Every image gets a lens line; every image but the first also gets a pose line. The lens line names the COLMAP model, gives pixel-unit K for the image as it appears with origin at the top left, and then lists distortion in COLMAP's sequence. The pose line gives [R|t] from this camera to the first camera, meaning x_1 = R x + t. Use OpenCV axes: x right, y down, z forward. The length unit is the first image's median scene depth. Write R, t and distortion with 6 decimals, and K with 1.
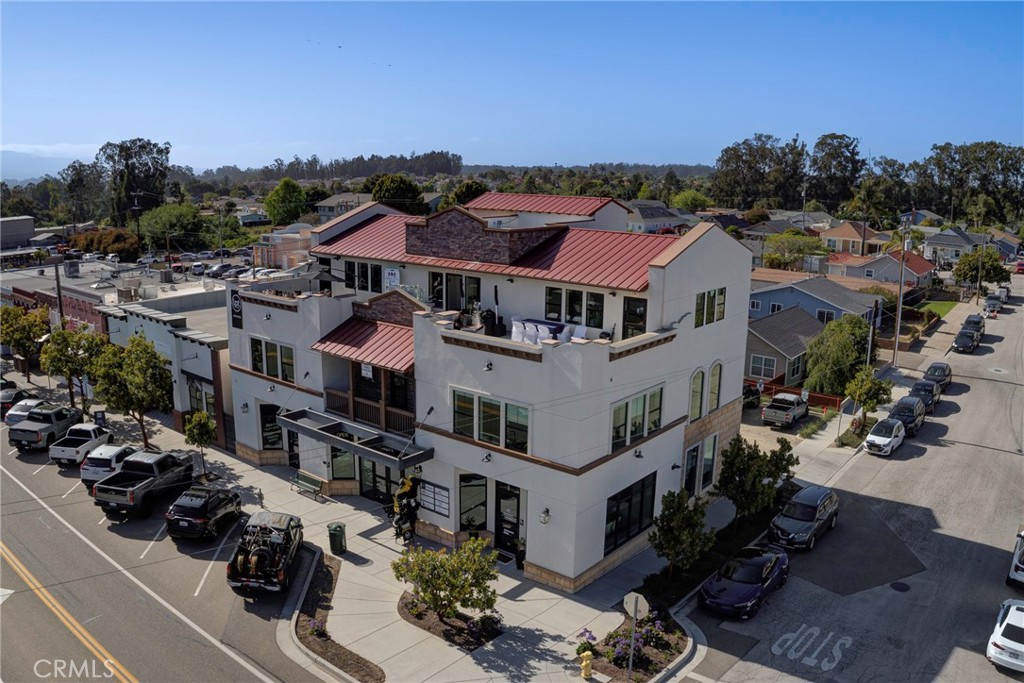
lens RADIAL K [[815.1, 0, 512.0], [0, 815.1, 341.5], [0, 0, 1]] dist [-0.264415, 0.087207]
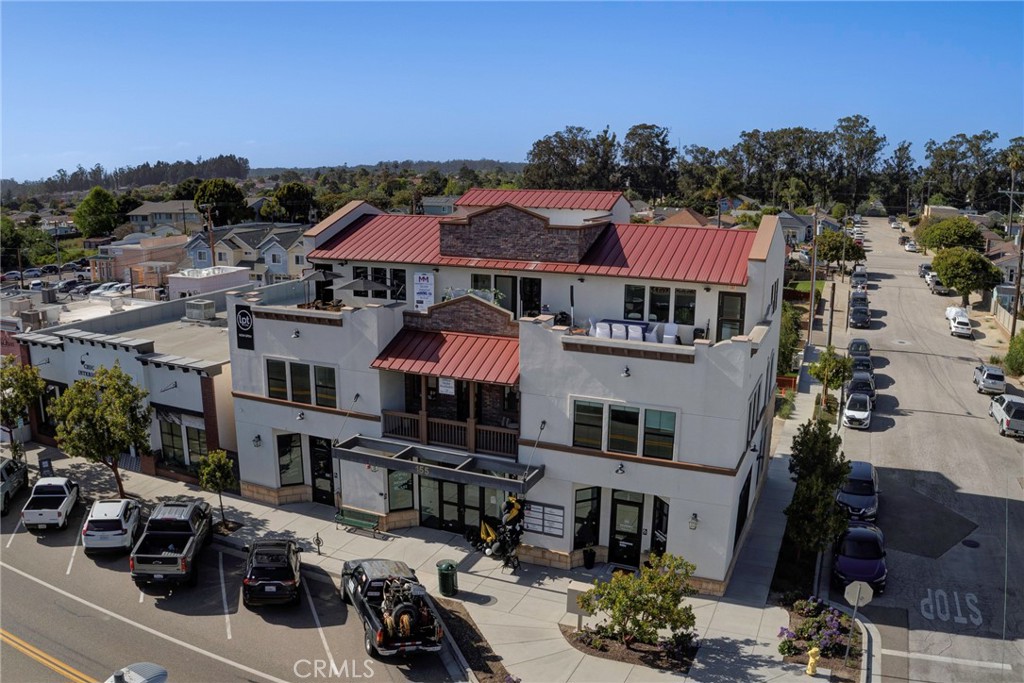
lens RADIAL K [[815.1, 0, 512.0], [0, 815.1, 341.5], [0, 0, 1]] dist [-0.264415, 0.087207]
pose [[0.964919, -0.063241, 0.254818, -0.303218], [0.062495, 0.997984, 0.011031, -0.017680], [-0.255002, 0.005281, 0.966926, 0.100722]]
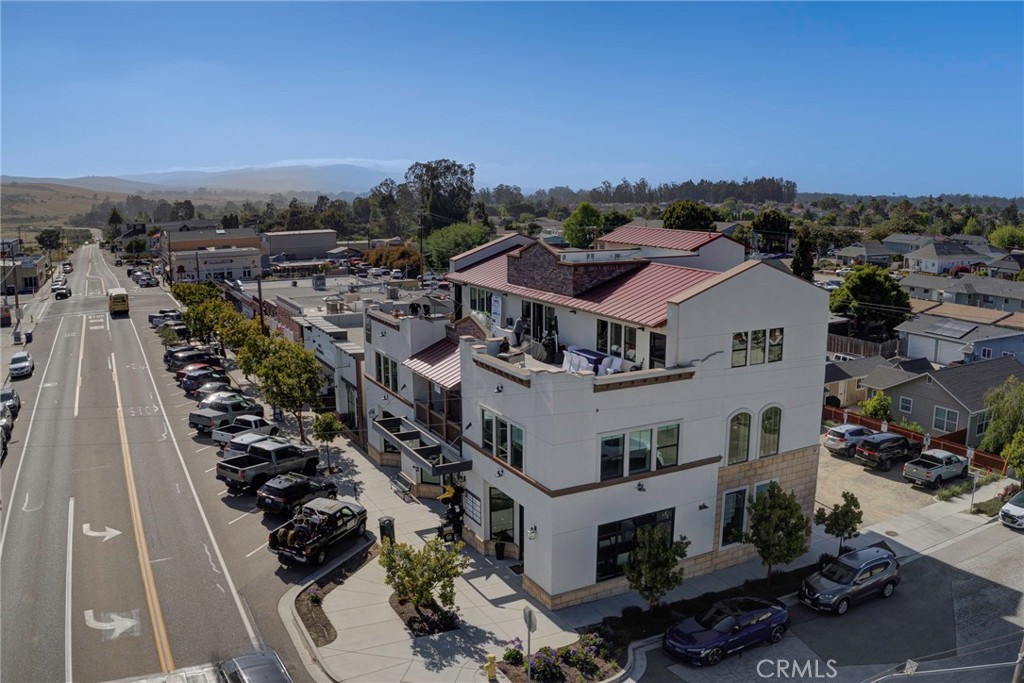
lens RADIAL K [[837.8, 0, 512.0], [0, 837.8, 341.5], [0, 0, 1]] dist [-0.264323, 0.088980]
pose [[0.919072, 0.055611, -0.390145, 0.326106], [-0.069092, 0.997398, -0.020595, -0.008420], [0.387985, 0.045884, 0.920523, -0.022165]]
